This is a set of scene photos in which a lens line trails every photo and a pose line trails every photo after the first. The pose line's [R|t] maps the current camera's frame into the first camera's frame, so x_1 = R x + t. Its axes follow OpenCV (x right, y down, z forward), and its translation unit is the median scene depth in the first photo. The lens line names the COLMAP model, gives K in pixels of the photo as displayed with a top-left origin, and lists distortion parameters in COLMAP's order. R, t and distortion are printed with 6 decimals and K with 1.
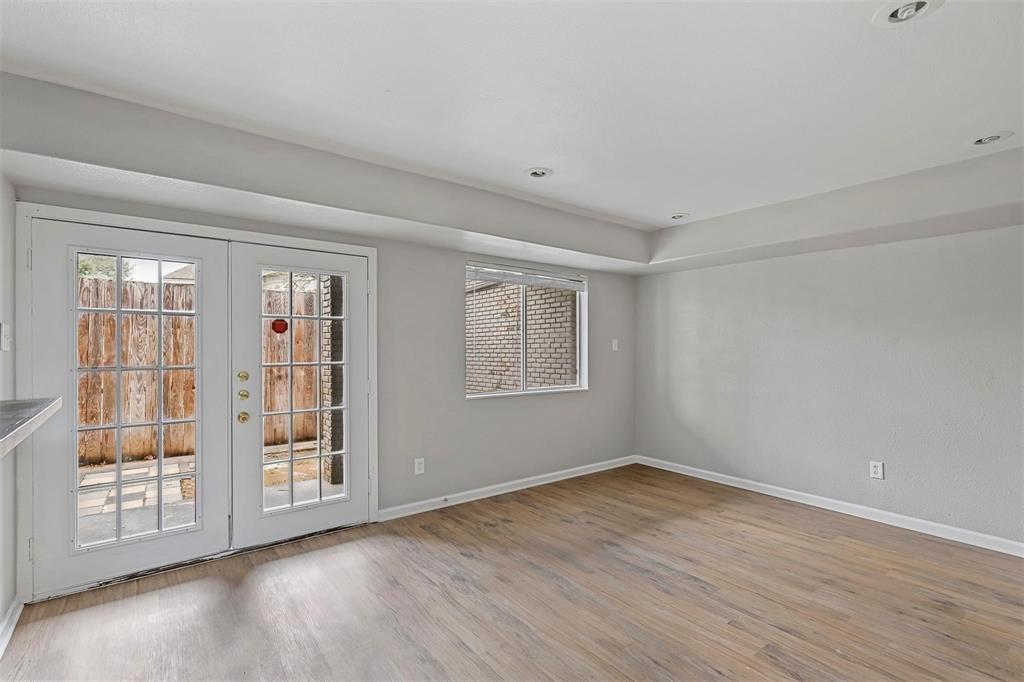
lens RADIAL K [[467.2, 0, 505.4], [0, 467.2, 348.3], [0, 0, 1]] dist [0.004028, -0.001041]
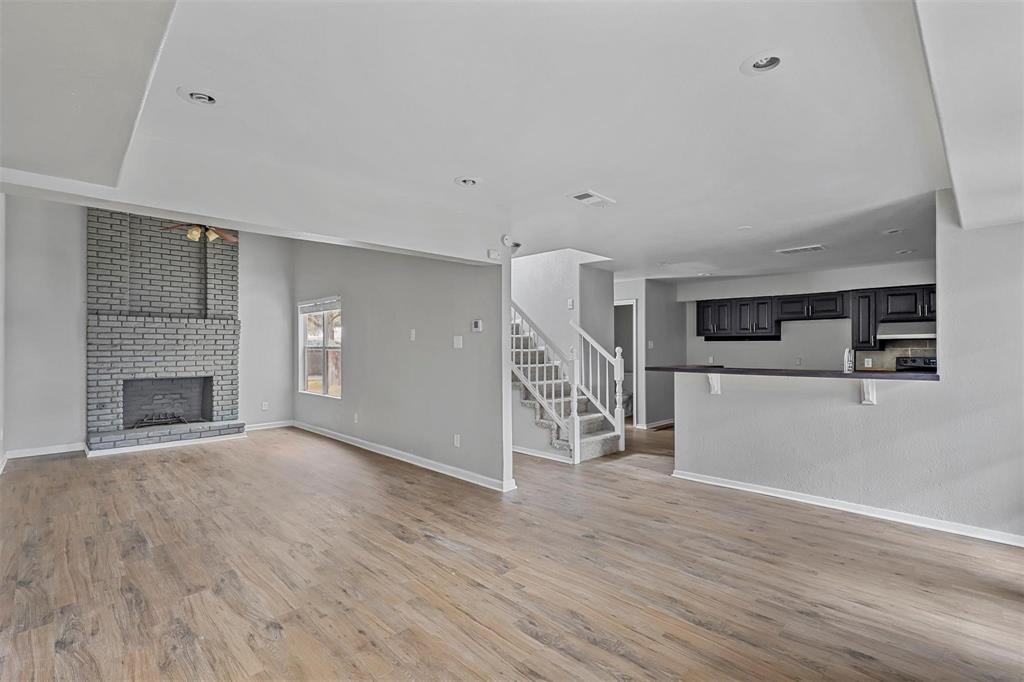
lens RADIAL K [[467.2, 0, 513.6], [0, 467.2, 345.1], [0, 0, 1]] dist [0.004028, -0.001041]
pose [[-0.990865, 0.000724, -0.134854, 0.546108], [0.001089, 0.999996, -0.002635, 0.004618], [0.134852, -0.002758, -0.990862, 1.764825]]
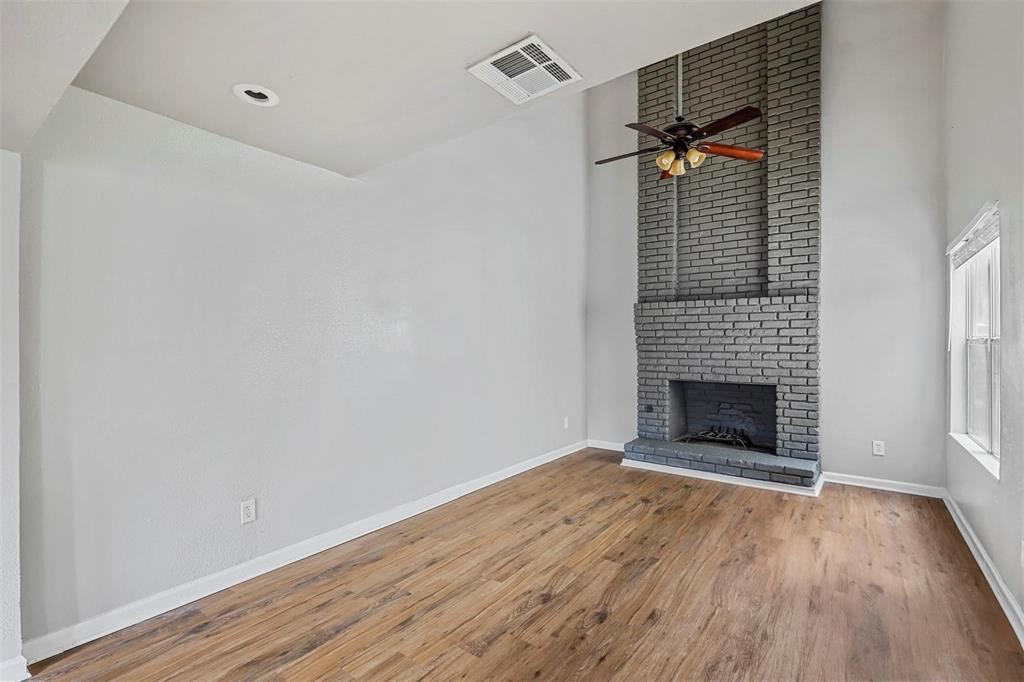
lens RADIAL K [[467.2, 0, 505.3], [0, 467.2, 343.1], [0, 0, 1]] dist [0.004028, -0.001041]
pose [[-0.282409, -0.003959, 0.959286, 0.516617], [0.001605, 0.999988, 0.004600, 0.009101], [-0.959293, 0.002839, -0.282400, 0.350165]]
